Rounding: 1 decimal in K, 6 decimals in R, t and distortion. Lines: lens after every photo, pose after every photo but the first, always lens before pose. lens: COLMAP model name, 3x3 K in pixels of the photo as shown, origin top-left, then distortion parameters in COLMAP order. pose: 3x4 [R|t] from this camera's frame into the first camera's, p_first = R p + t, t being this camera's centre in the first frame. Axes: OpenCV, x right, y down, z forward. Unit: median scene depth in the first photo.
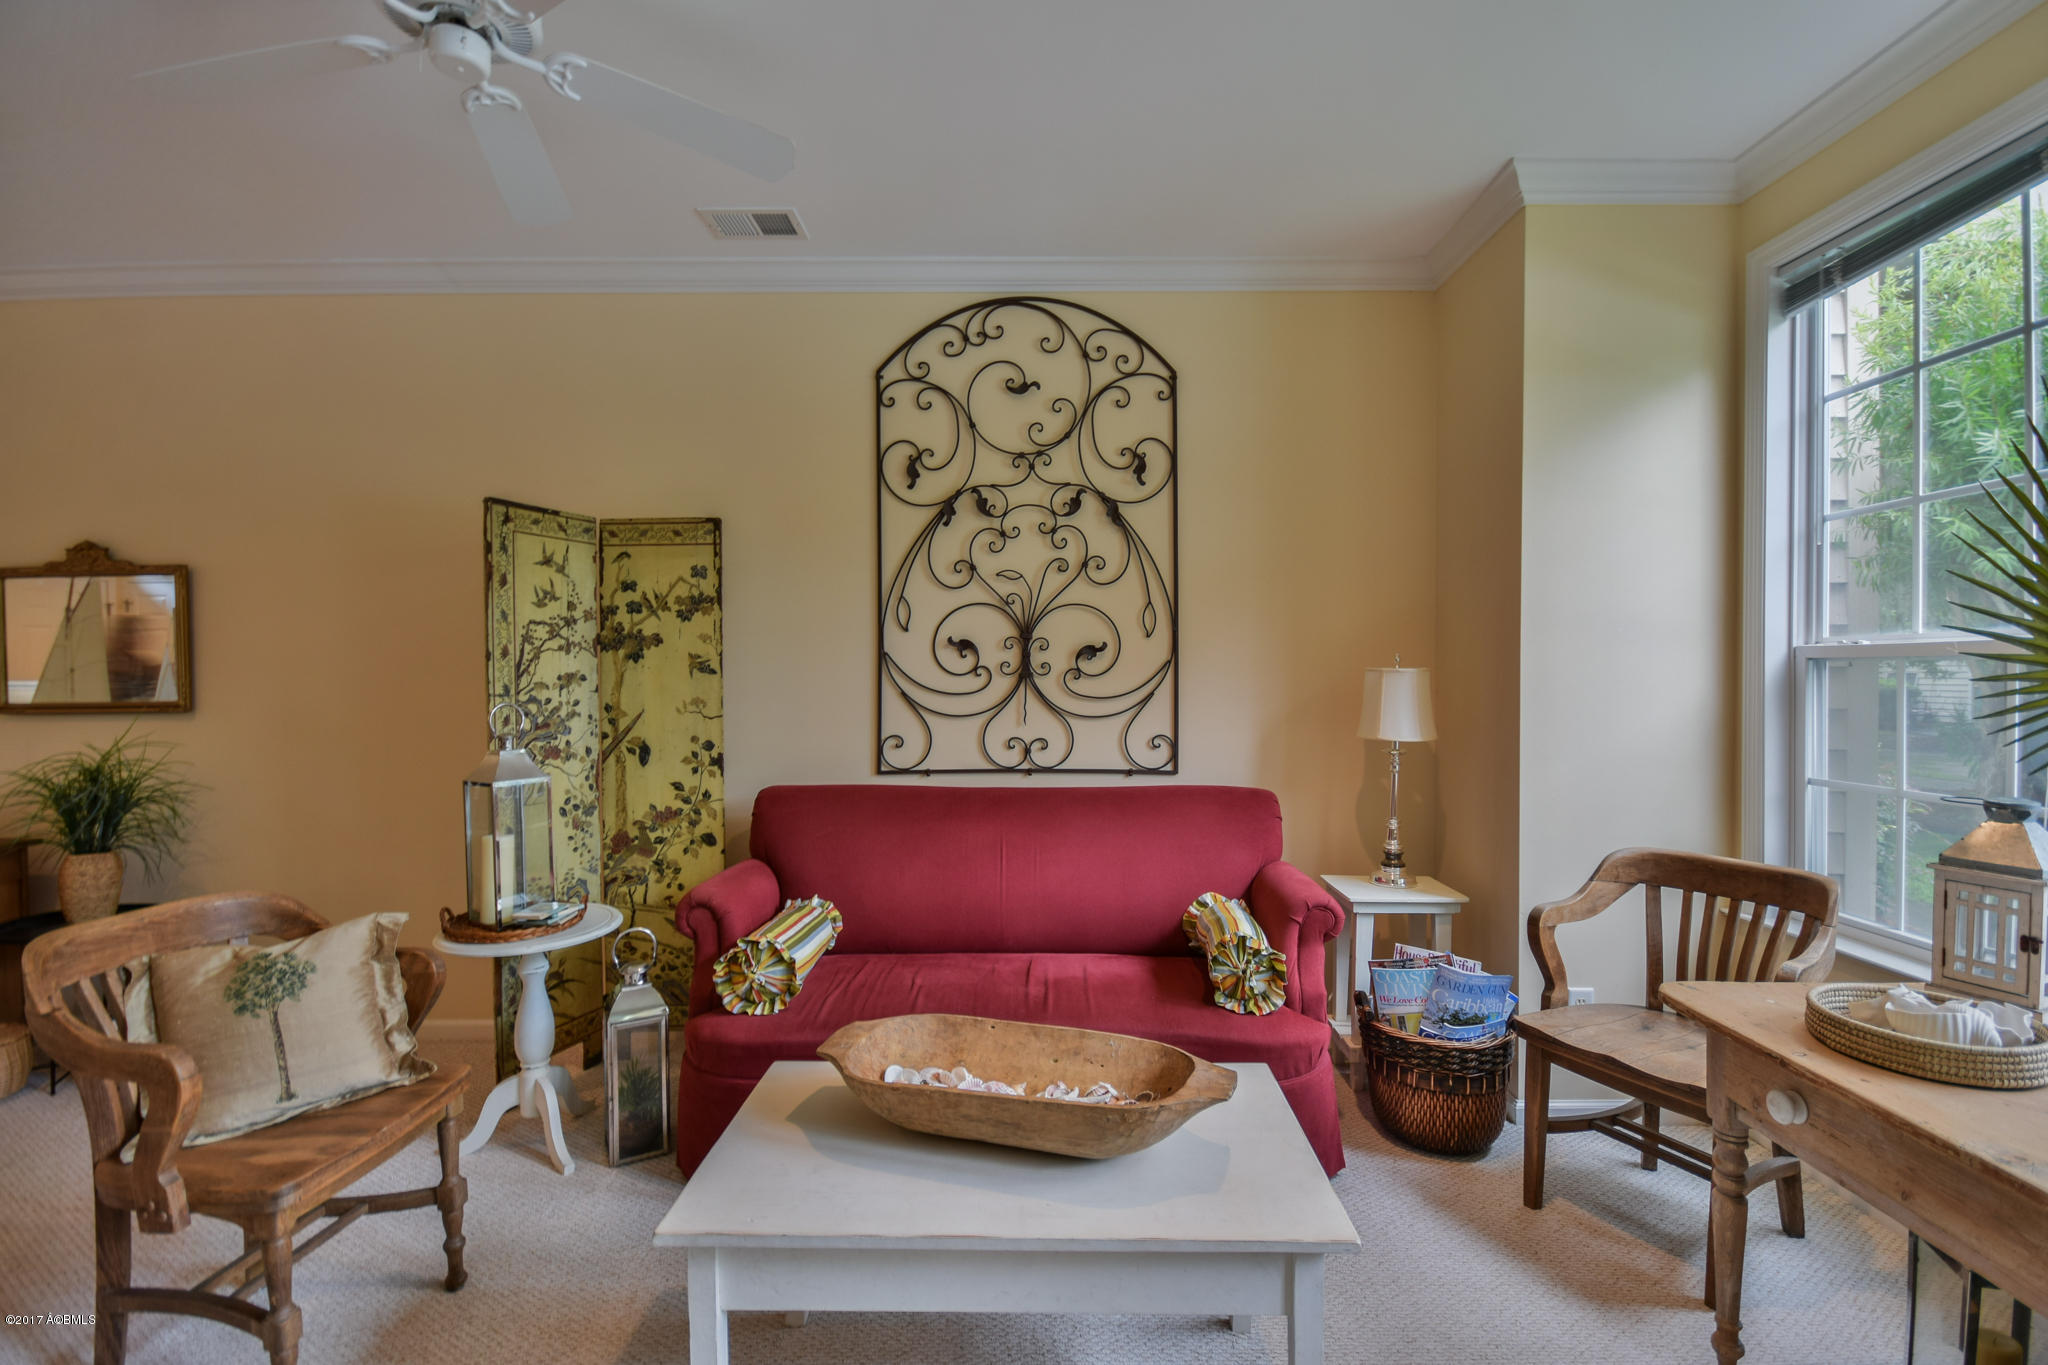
lens RADIAL K [[910.4, 0, 1024.0], [0, 910.4, 682.5], [0, 0, 1]] dist [0.014318, -0.017732]
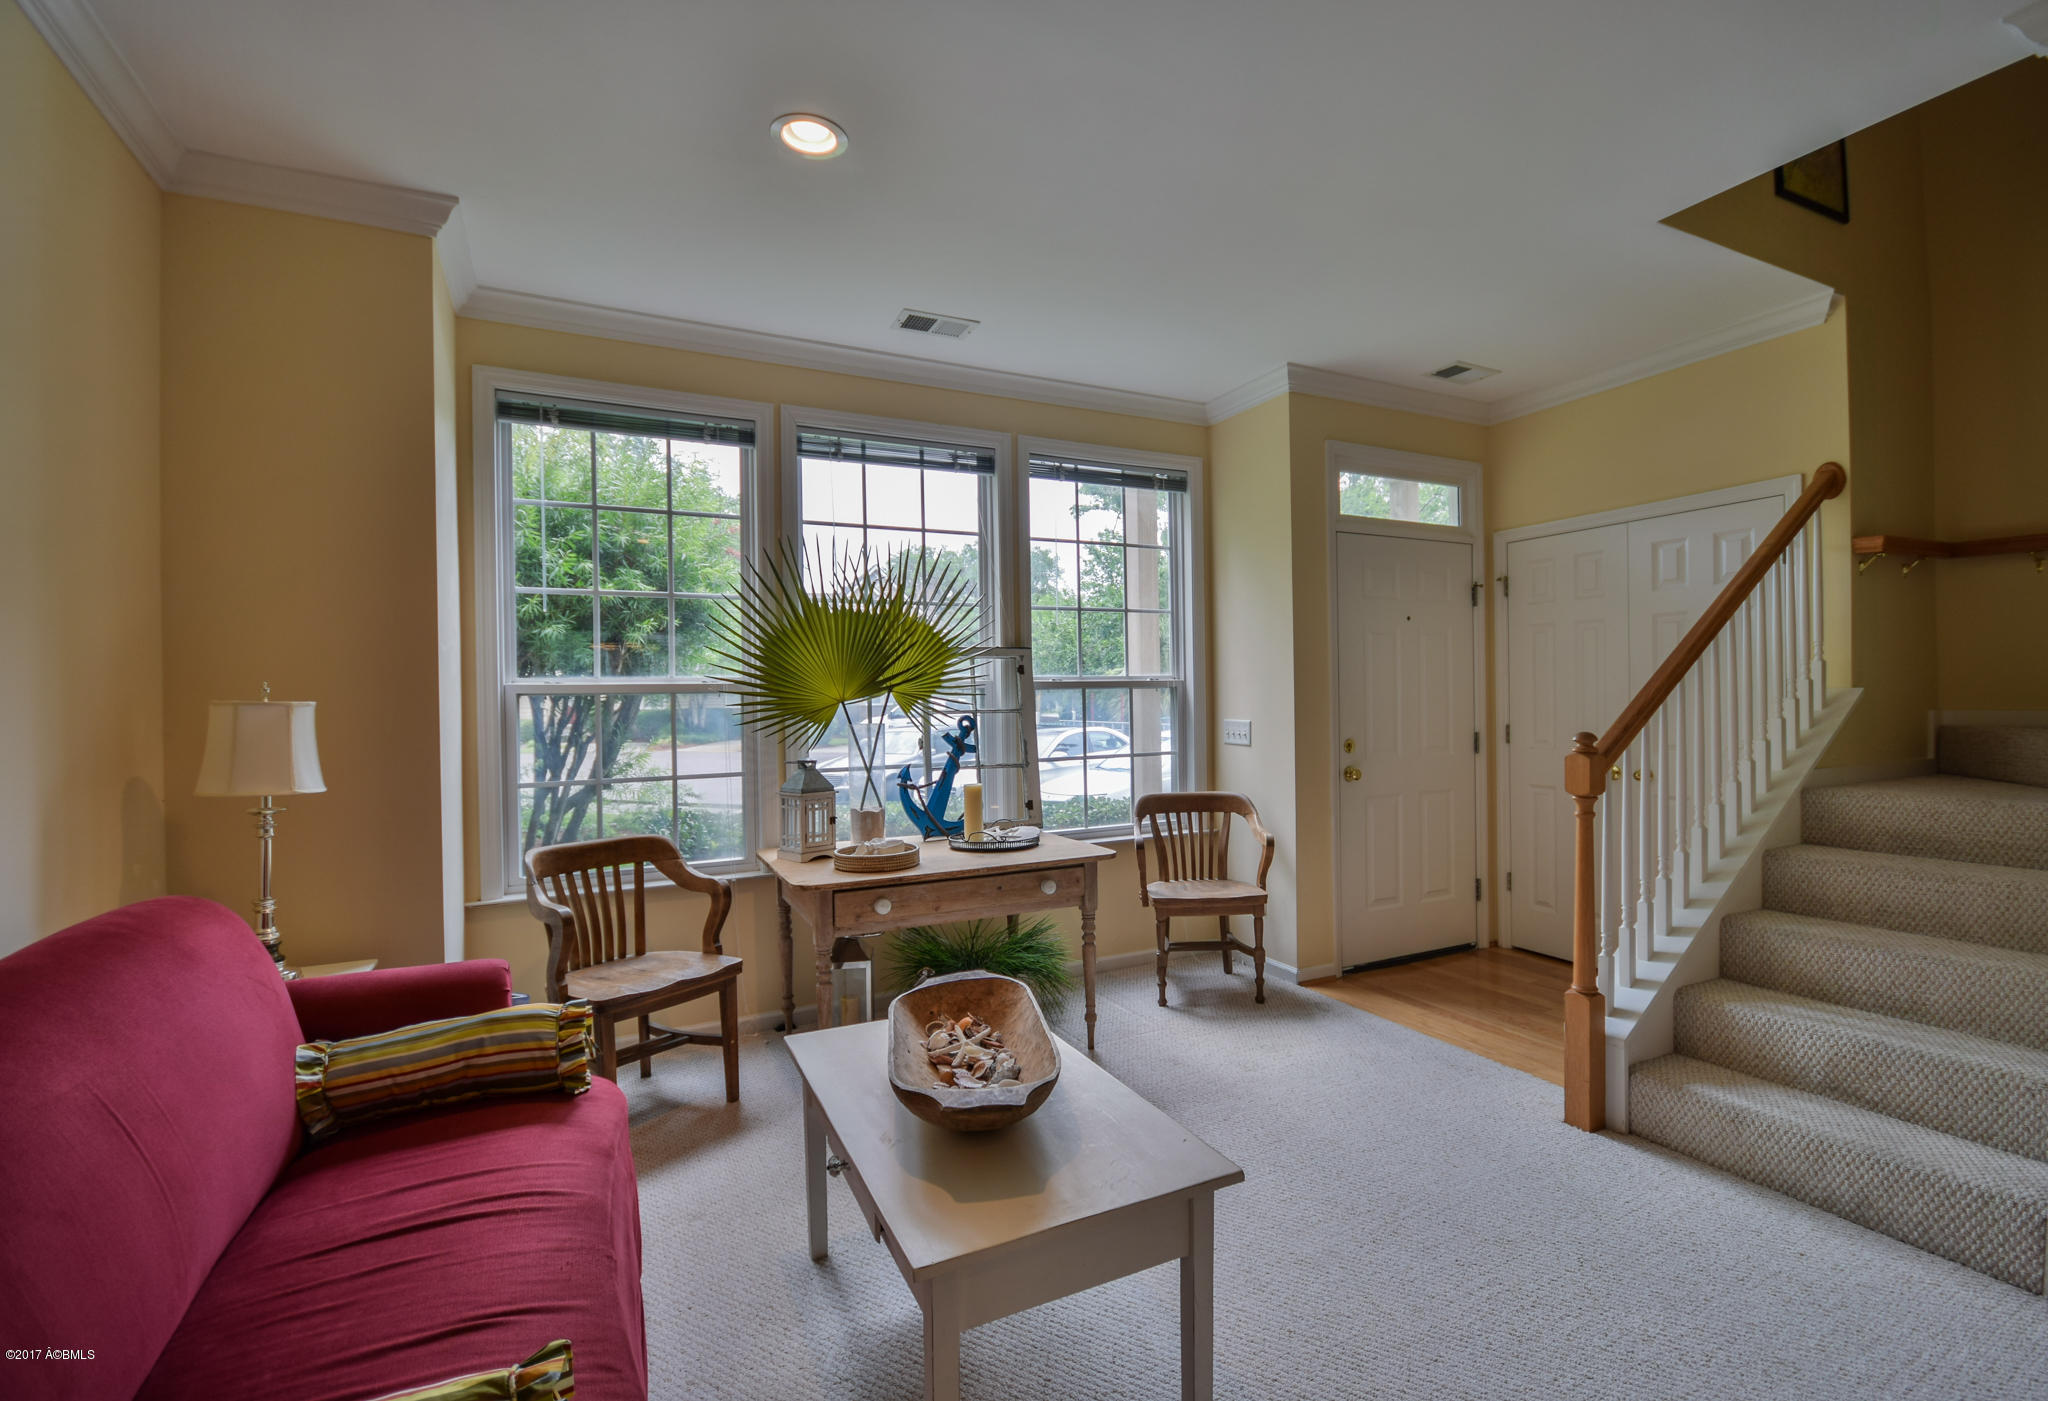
lens RADIAL K [[945.1, 0, 1082.8], [0, 945.1, 699.5], [0, 0, 1]] dist [-0.000962, -0.000588]
pose [[-0.469912, 0.004366, 0.882703, -0.562798], [0.023487, 0.999696, 0.007559, -0.007185], [-0.882401, 0.024284, -0.469871, 0.703631]]
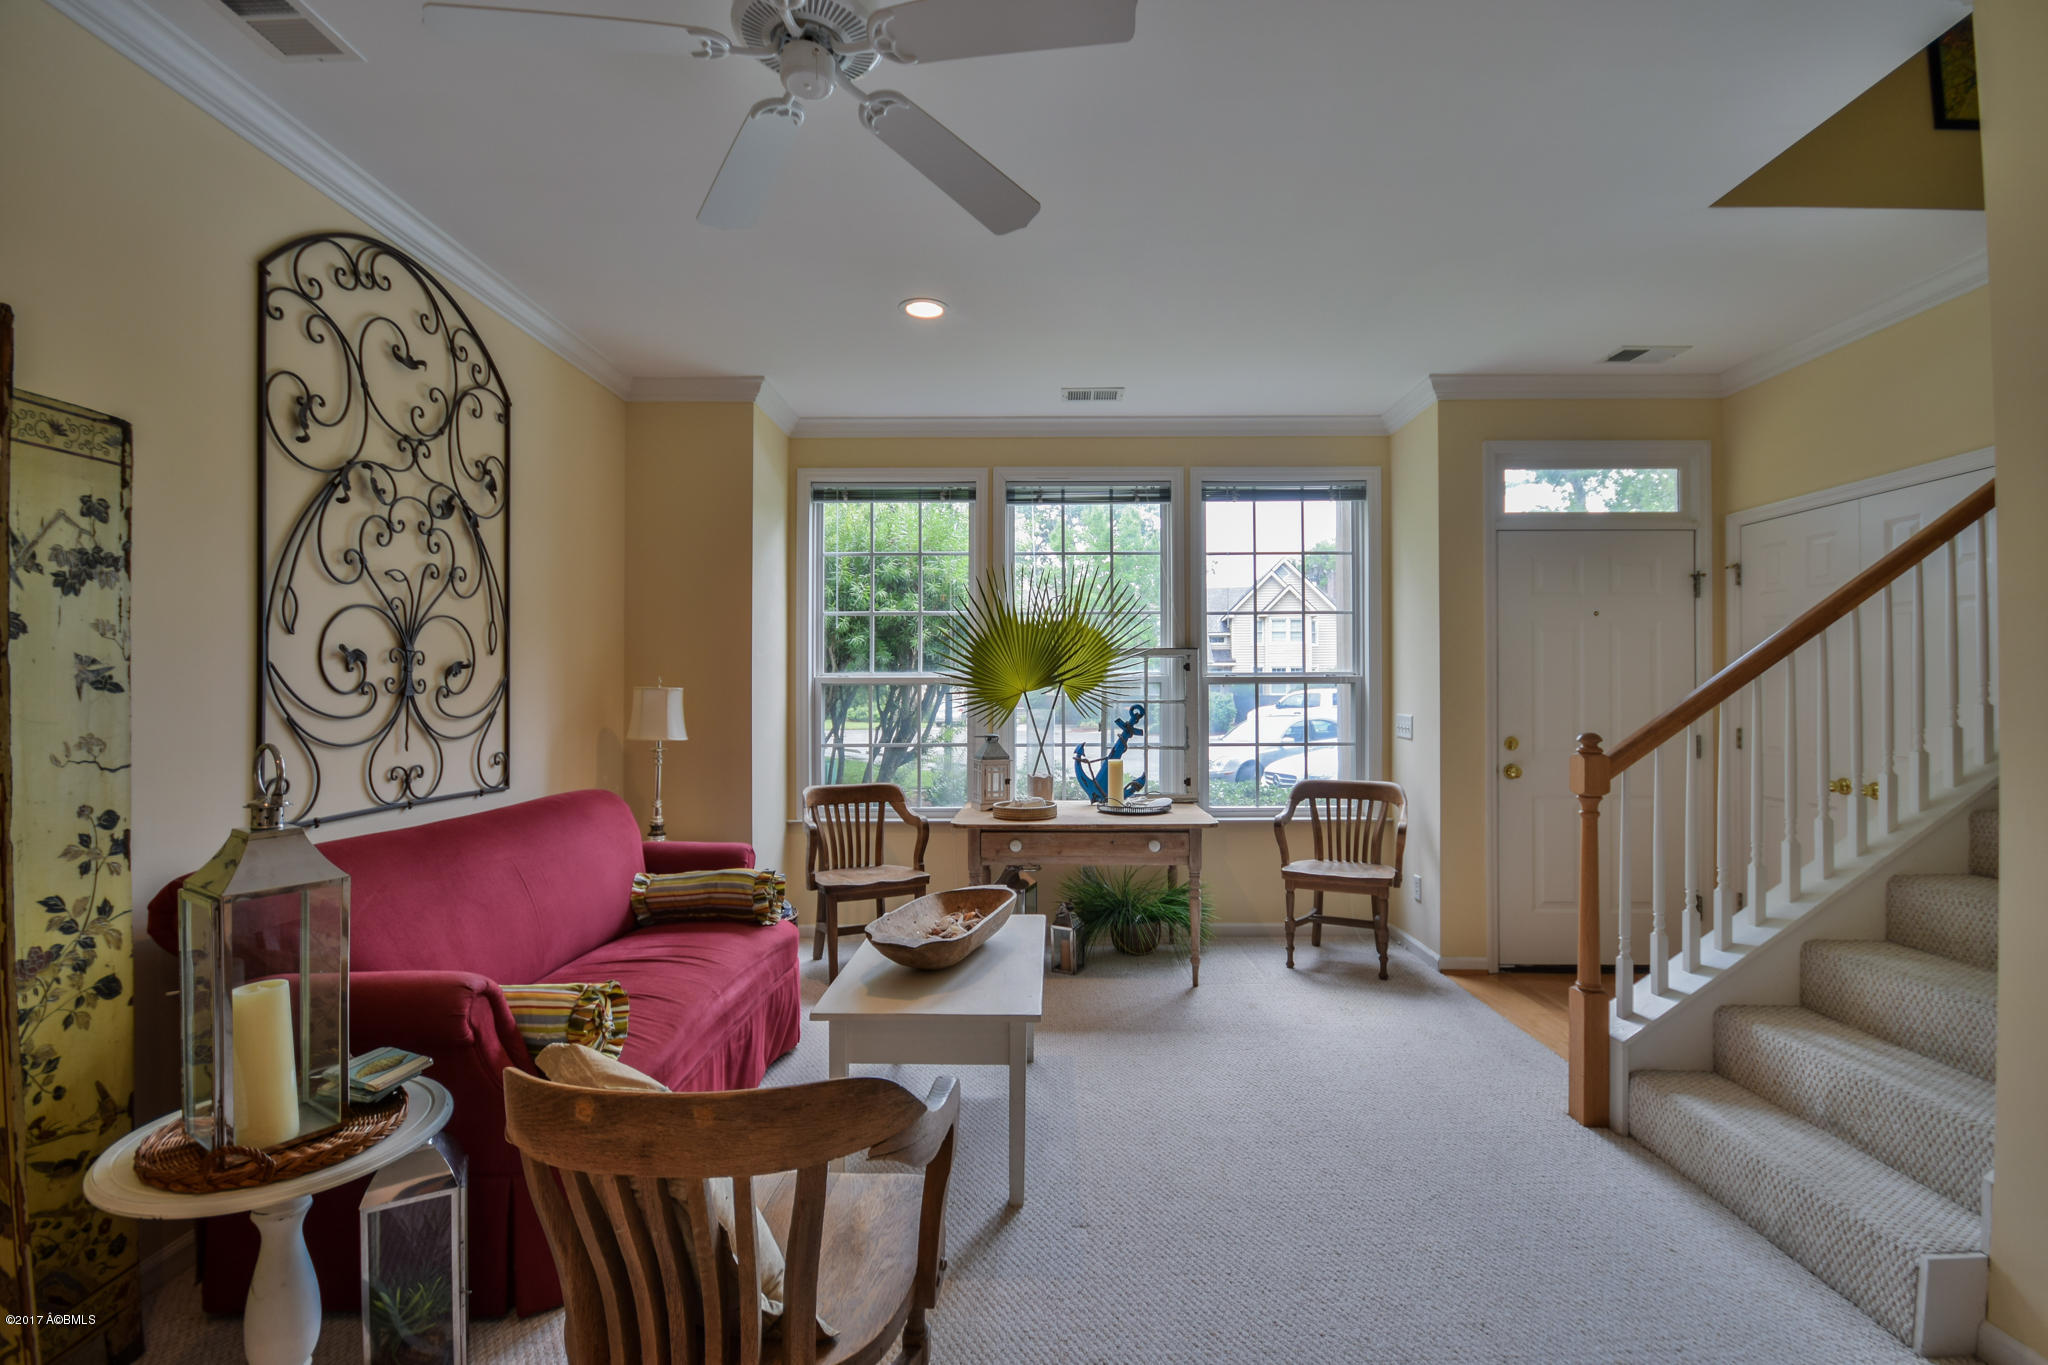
lens RADIAL K [[915.9, 0, 1032.1], [0, 915.9, 685.7], [0, 0, 1]] dist [0.001460, 0.000363]
pose [[0.002711, 0.006346, 0.999976, -0.866709], [0.010985, 0.999919, -0.006375, -0.003346], [-0.999936, 0.011002, 0.002641, 0.407902]]
